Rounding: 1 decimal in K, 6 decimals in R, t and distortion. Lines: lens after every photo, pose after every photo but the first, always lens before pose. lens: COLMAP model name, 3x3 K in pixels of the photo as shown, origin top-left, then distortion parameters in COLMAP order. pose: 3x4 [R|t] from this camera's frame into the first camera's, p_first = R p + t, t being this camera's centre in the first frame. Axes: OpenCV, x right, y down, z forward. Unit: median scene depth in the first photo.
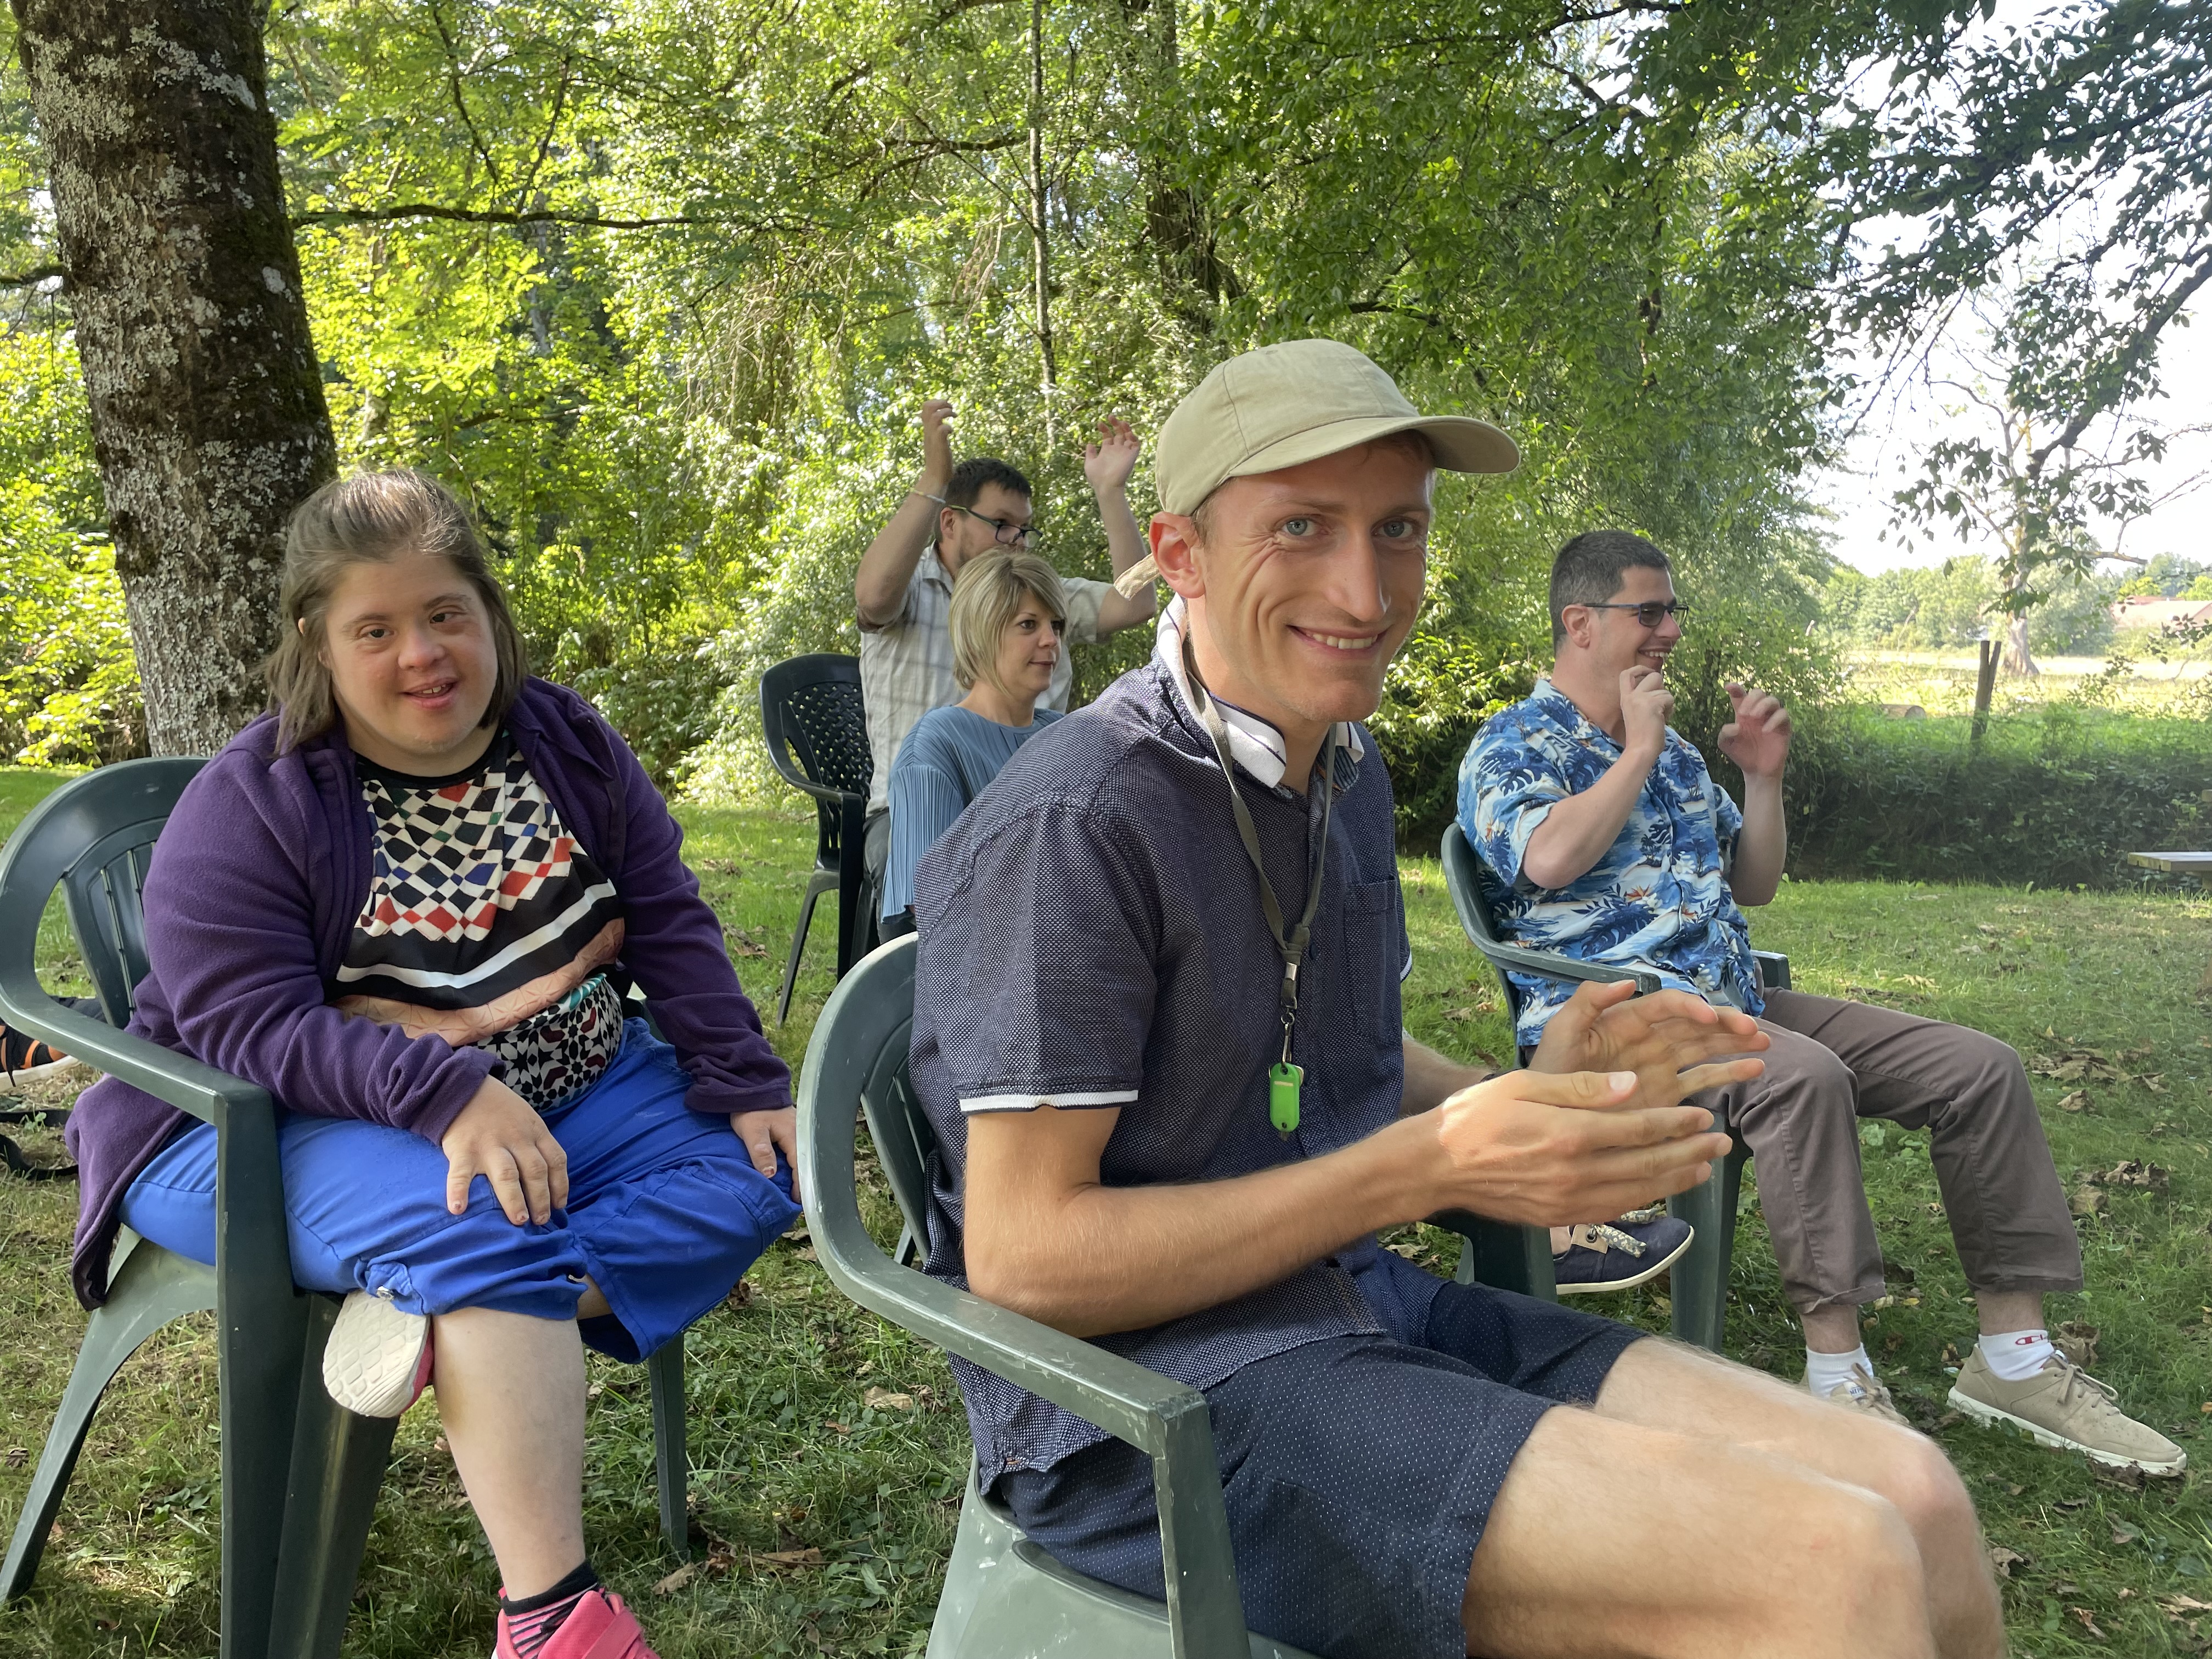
lens RADIAL K [[1696.9, 0, 1099.9], [0, 1696.9, 823.5], [0, 0, 1]] dist [0.013825, -0.028849]
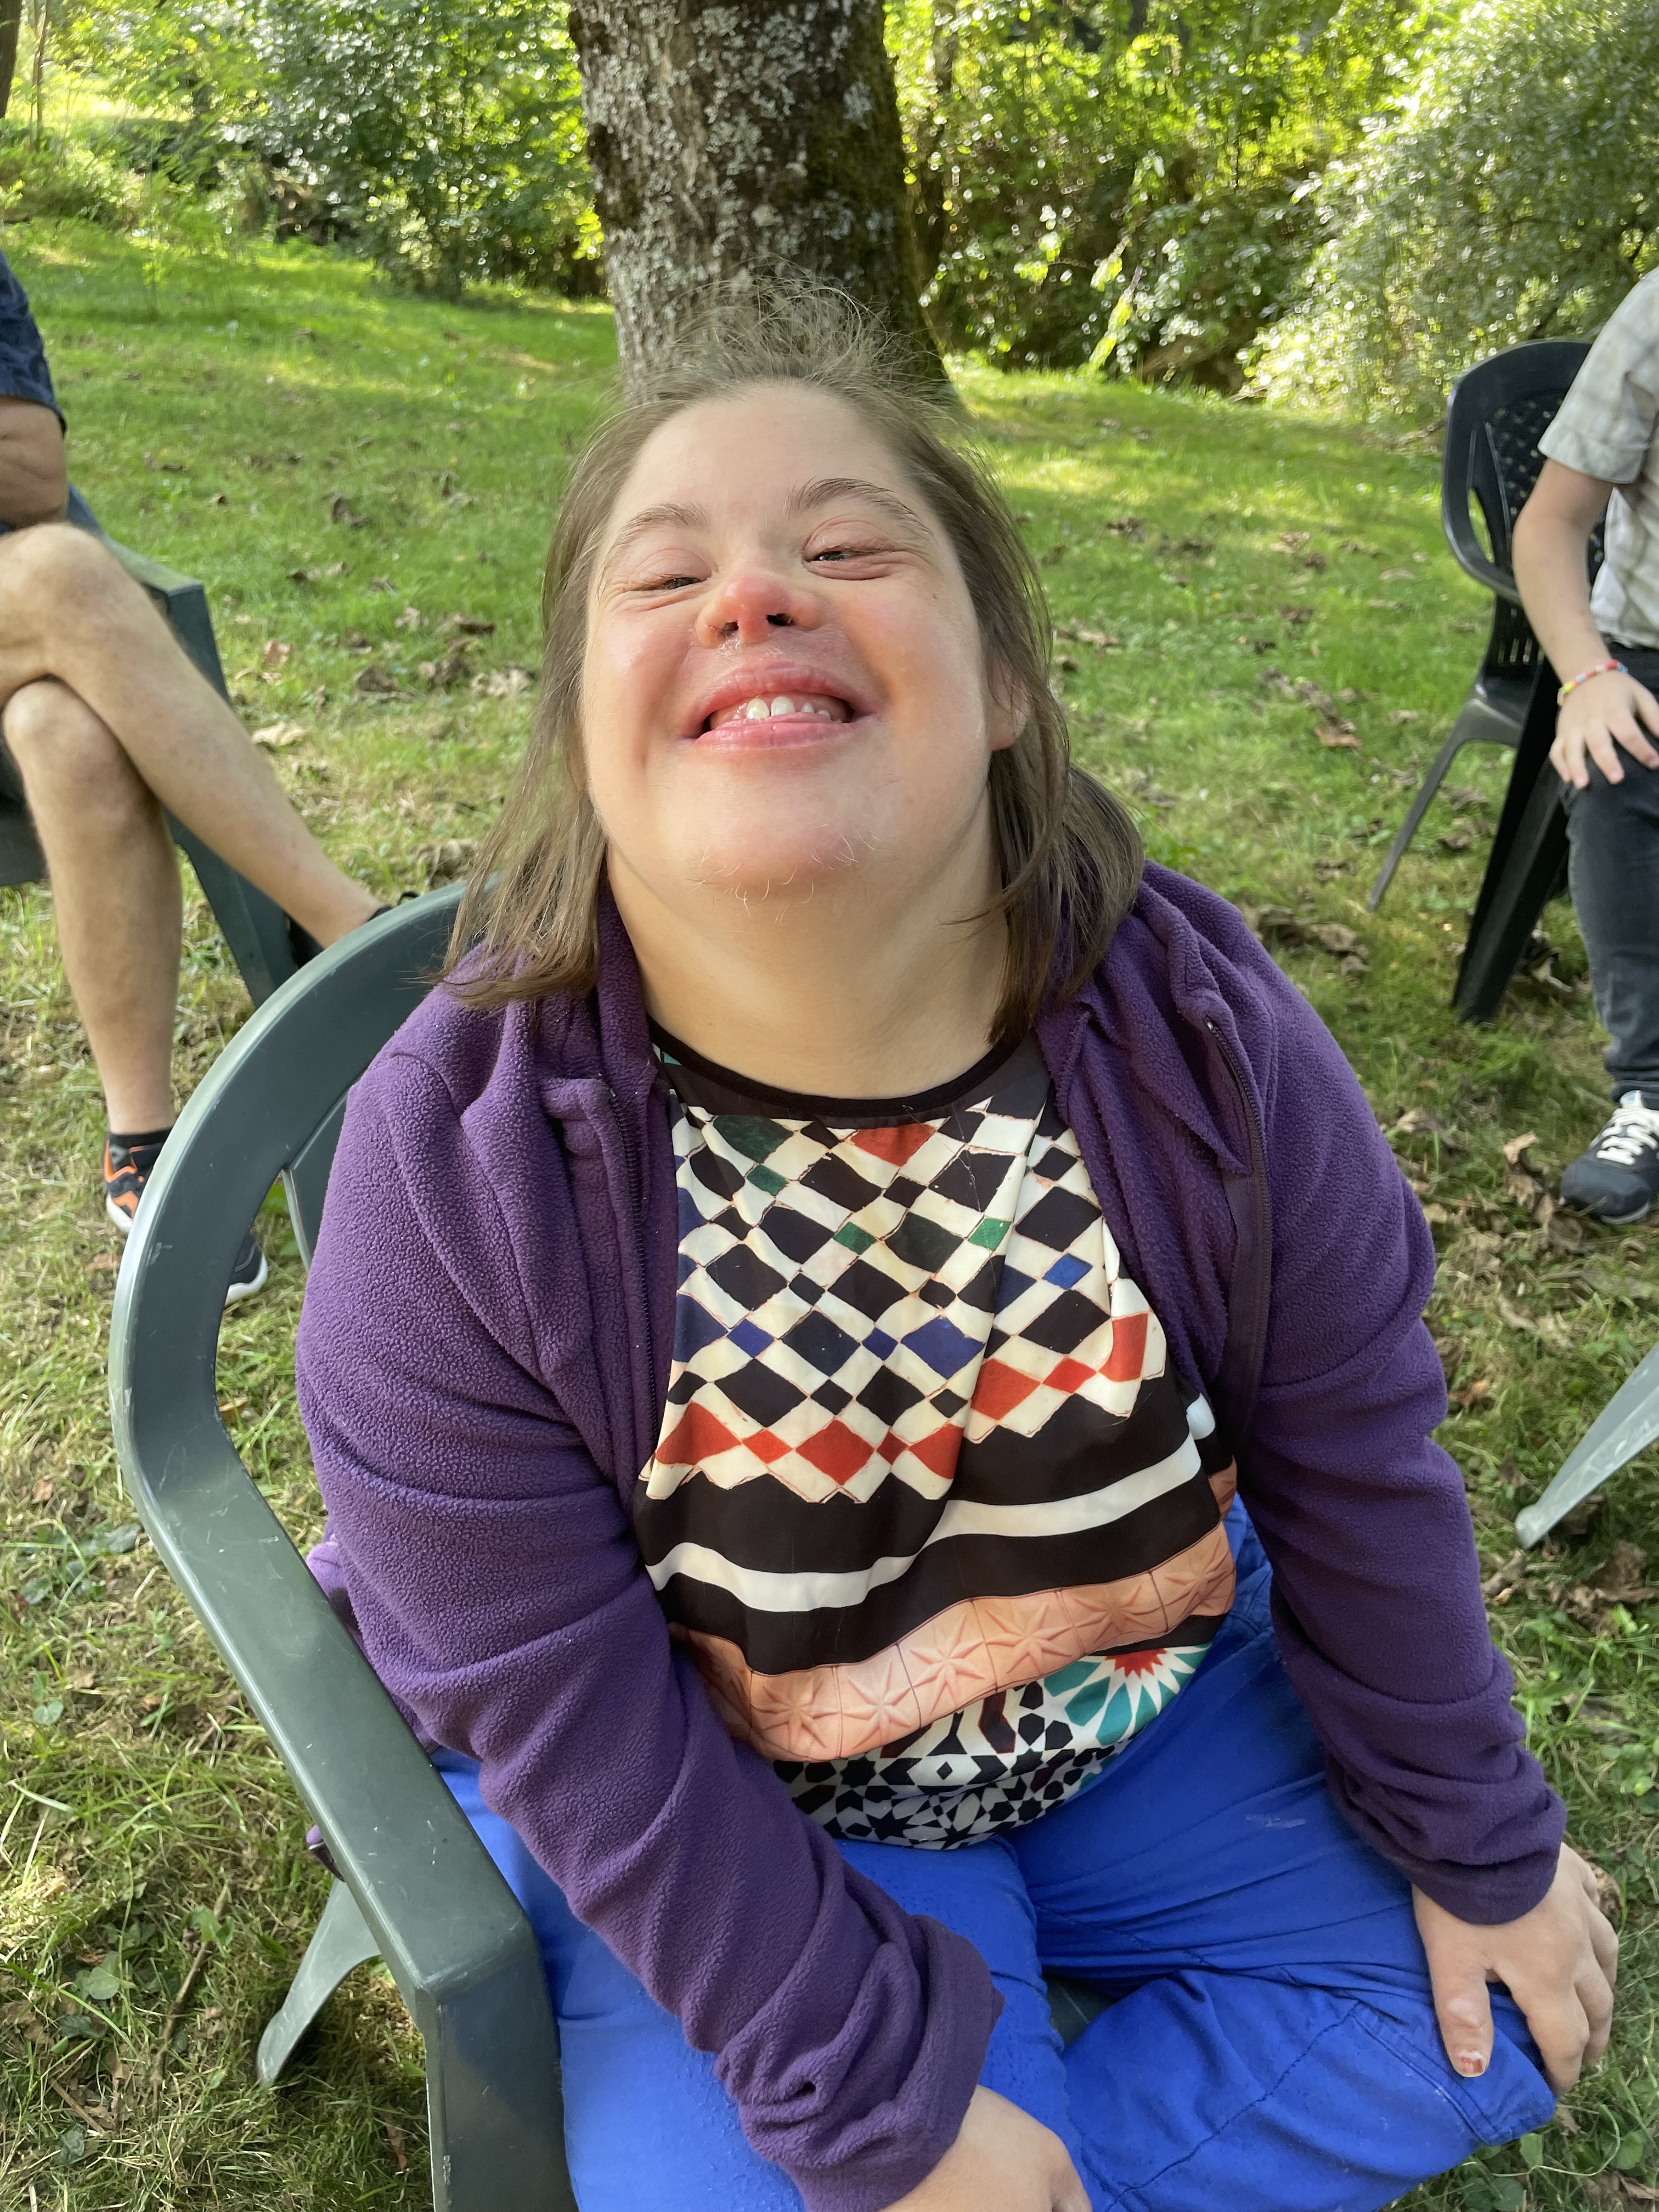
lens RADIAL K [[1696.9, 0, 842.4], [0, 1696.9, 1101.9], [0, 0, 1]] dist [0.013825, -0.028849]
pose [[0.889845, 0.227112, -0.395722, -0.122589], [-0.069152, 0.924424, 0.375043, -0.083527], [0.450992, -0.306365, 0.838300, 0.343593]]
